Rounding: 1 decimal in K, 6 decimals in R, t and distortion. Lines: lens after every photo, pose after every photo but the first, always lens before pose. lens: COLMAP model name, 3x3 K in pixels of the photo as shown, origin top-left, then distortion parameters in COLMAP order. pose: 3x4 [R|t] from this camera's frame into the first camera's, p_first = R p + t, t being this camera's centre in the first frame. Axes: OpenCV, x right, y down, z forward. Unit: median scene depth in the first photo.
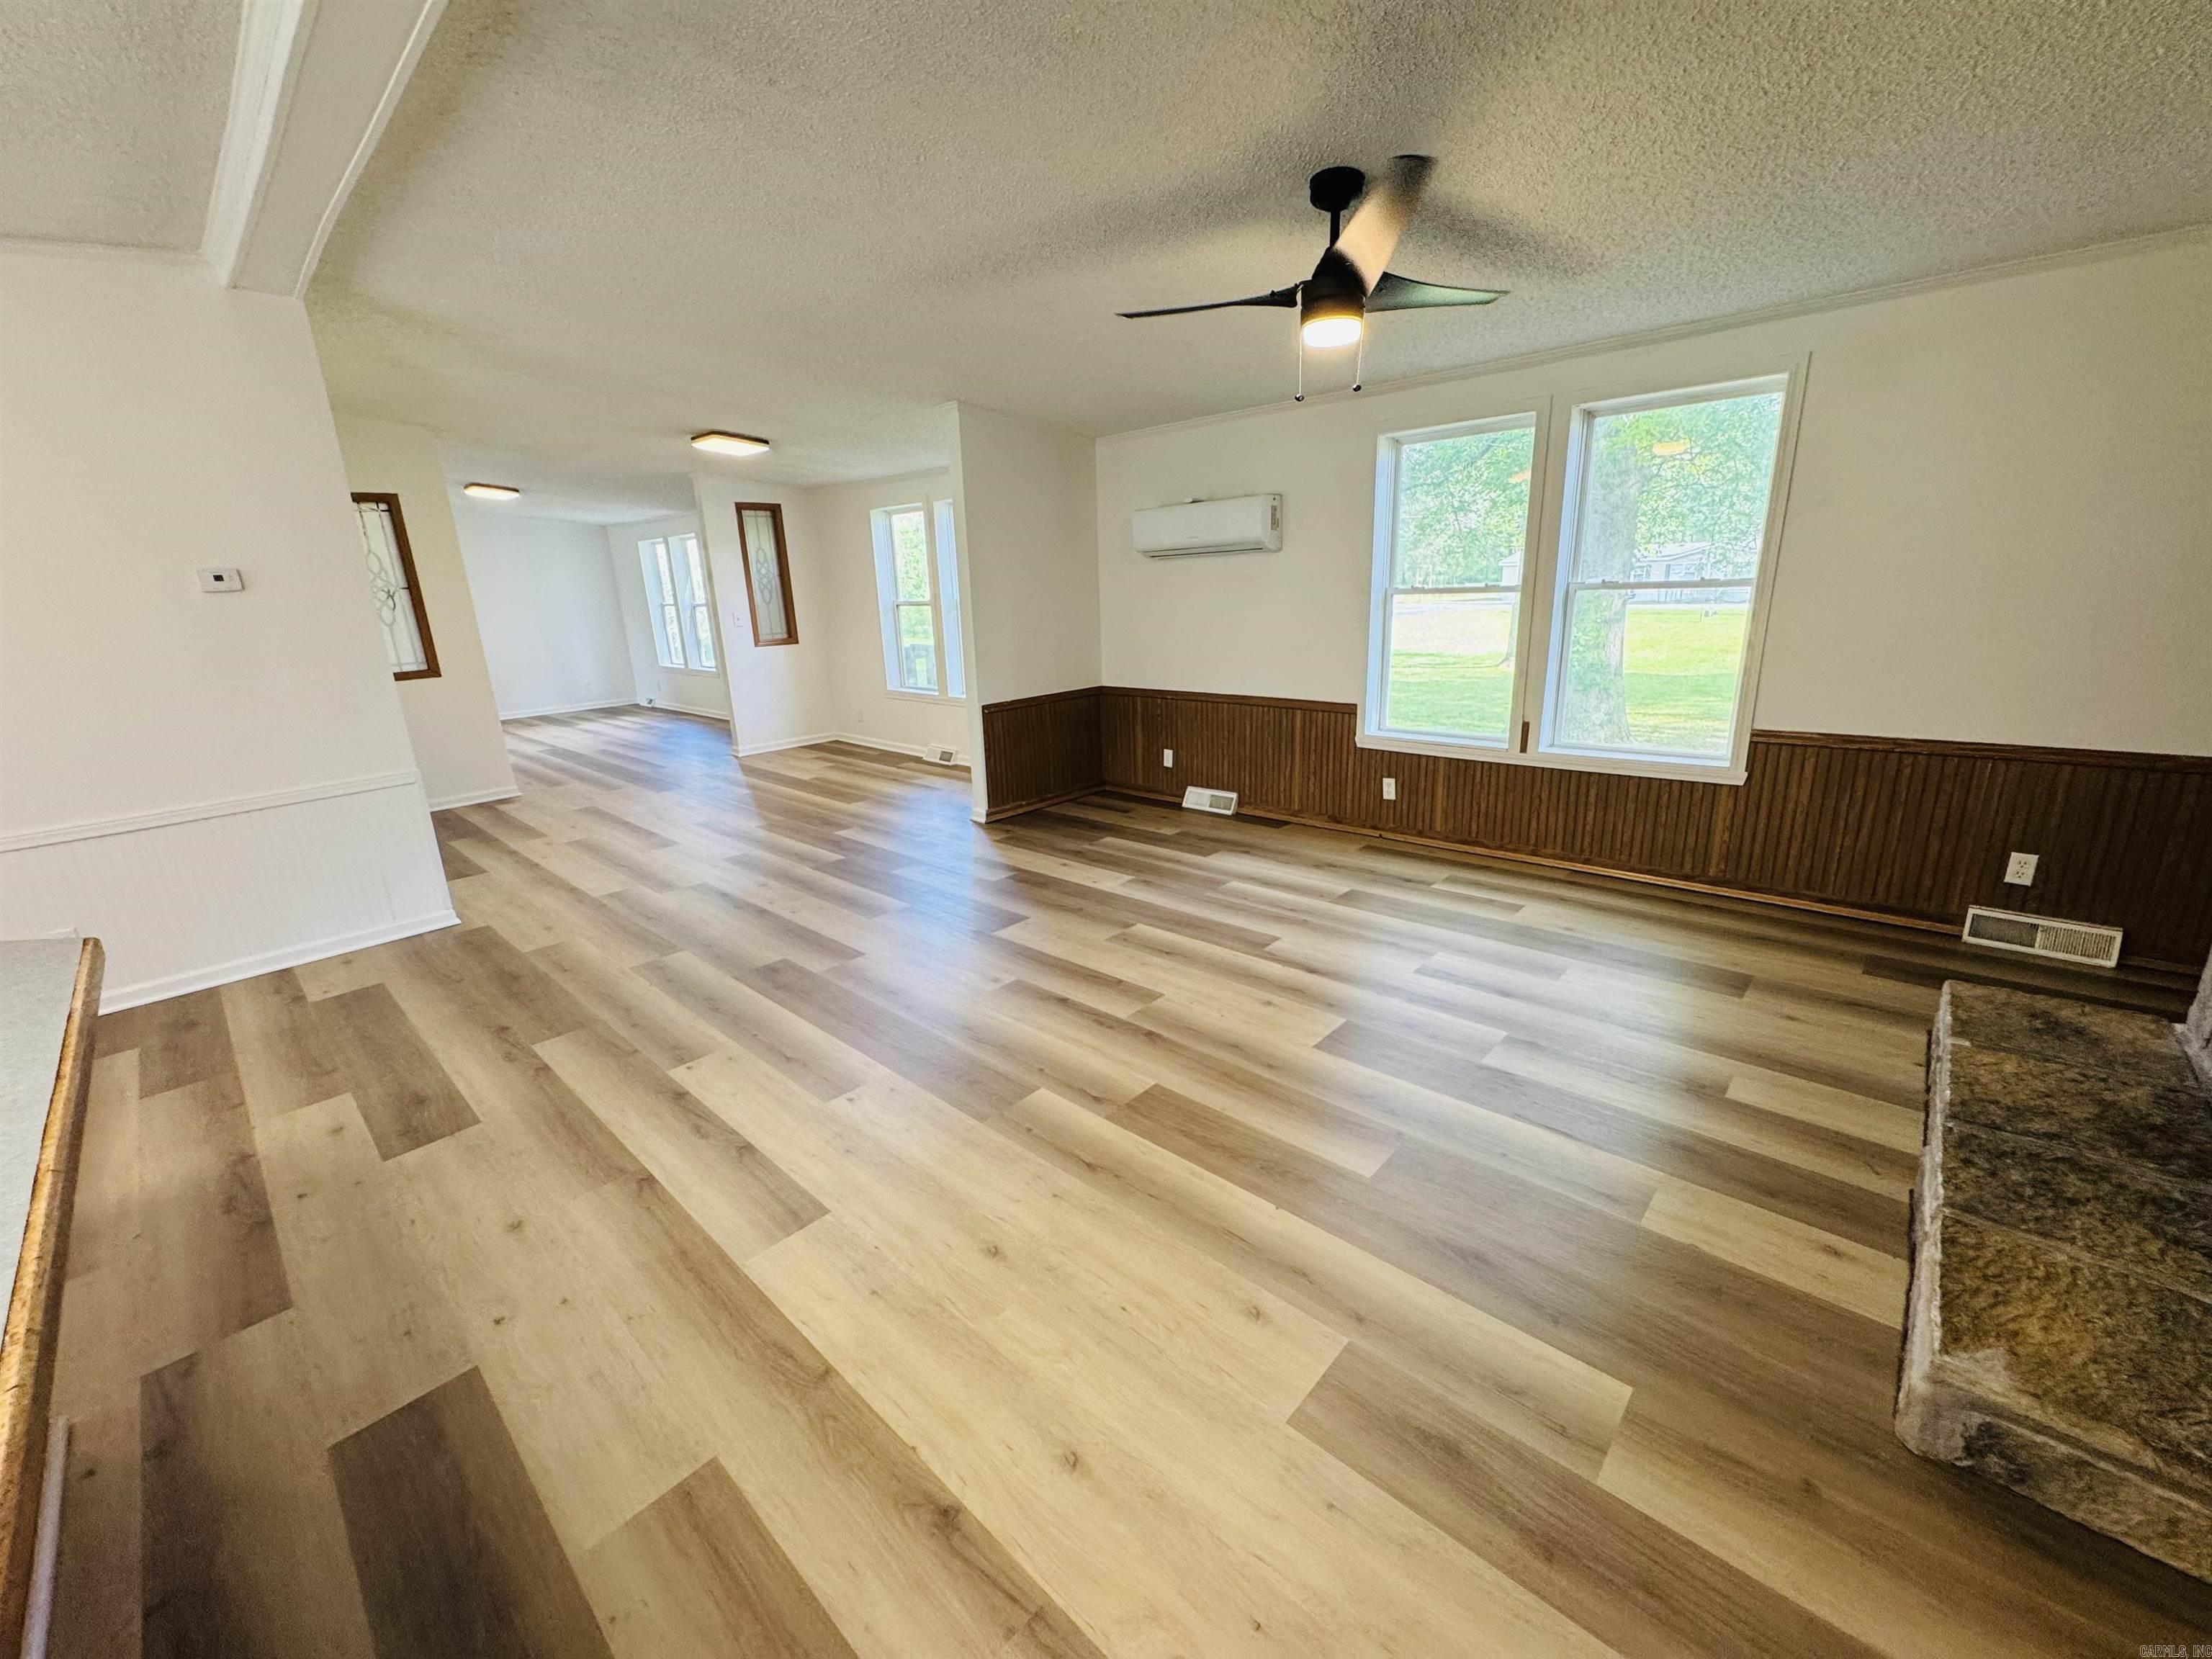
lens RADIAL K [[885.4, 0, 1106.0], [0, 885.4, 829.5], [0, 0, 1]] dist [-0.002821, -0.000043]
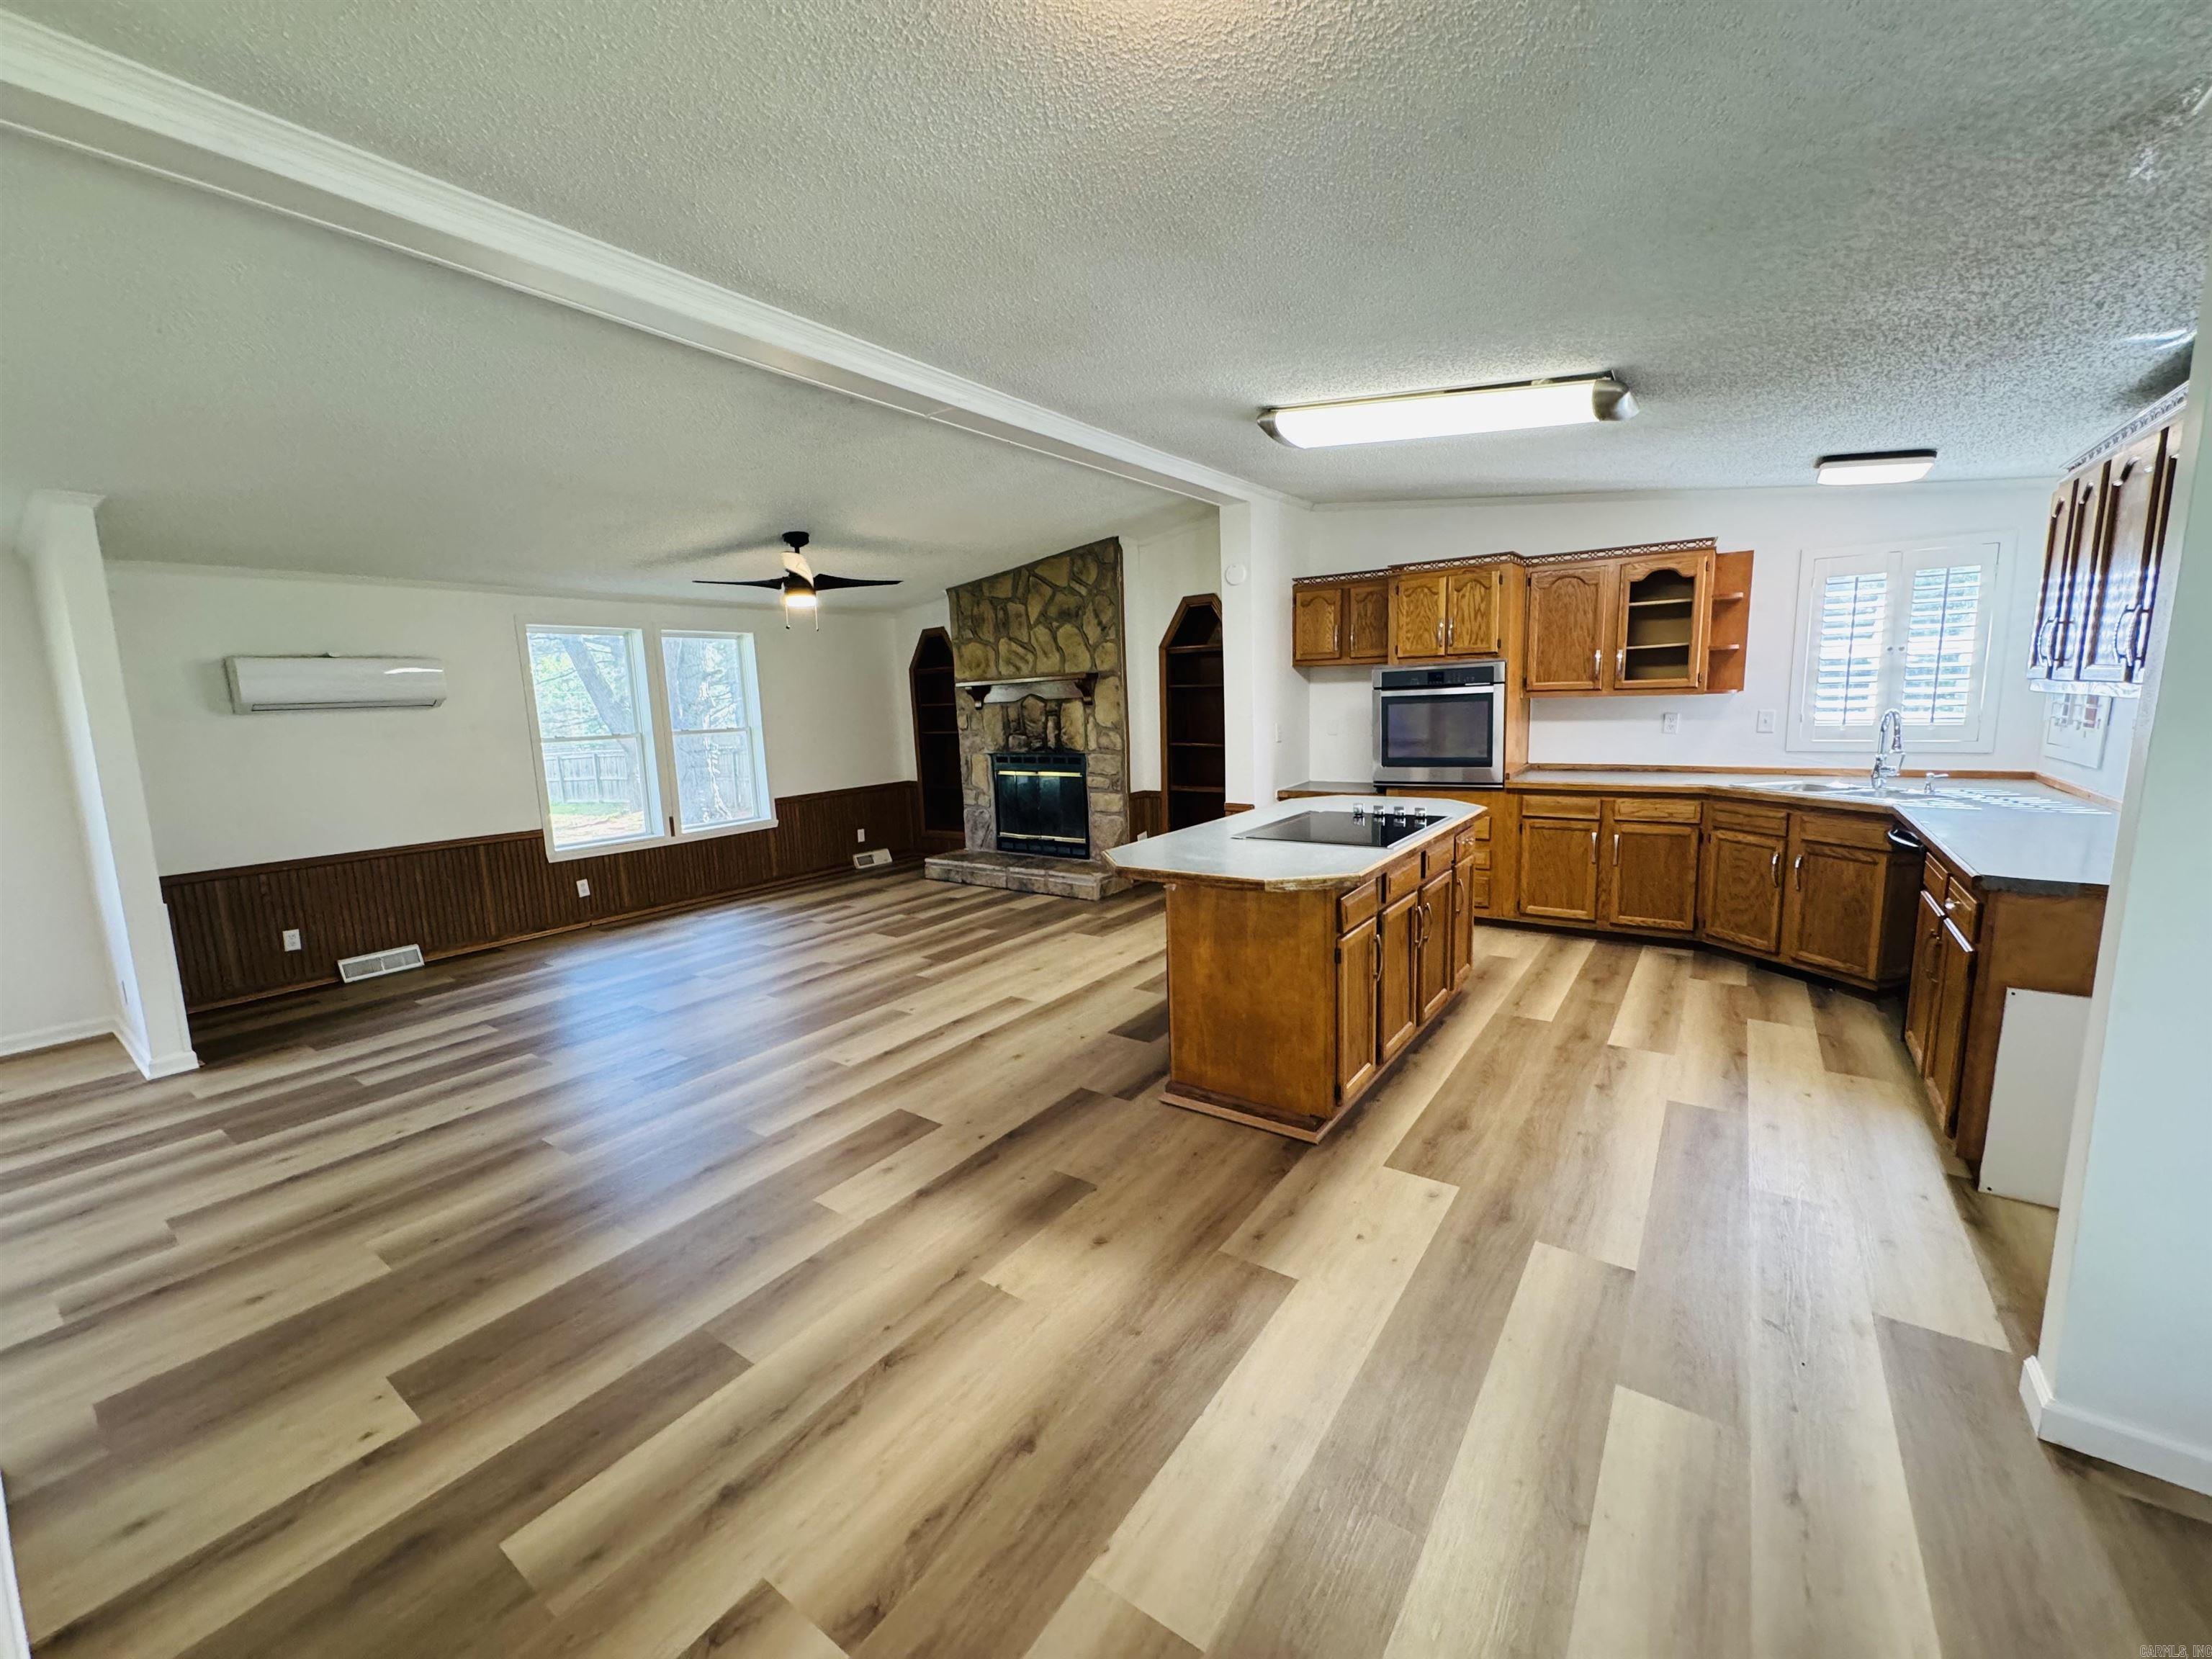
lens RADIAL K [[885.4, 0, 1106.0], [0, 885.4, 829.5], [0, 0, 1]] dist [-0.002821, -0.000043]
pose [[-0.129556, -0.101112, 0.986403, -1.379643], [0.306748, 0.941903, 0.136839, -0.091764], [-0.942932, 0.320305, -0.091013, 0.496161]]
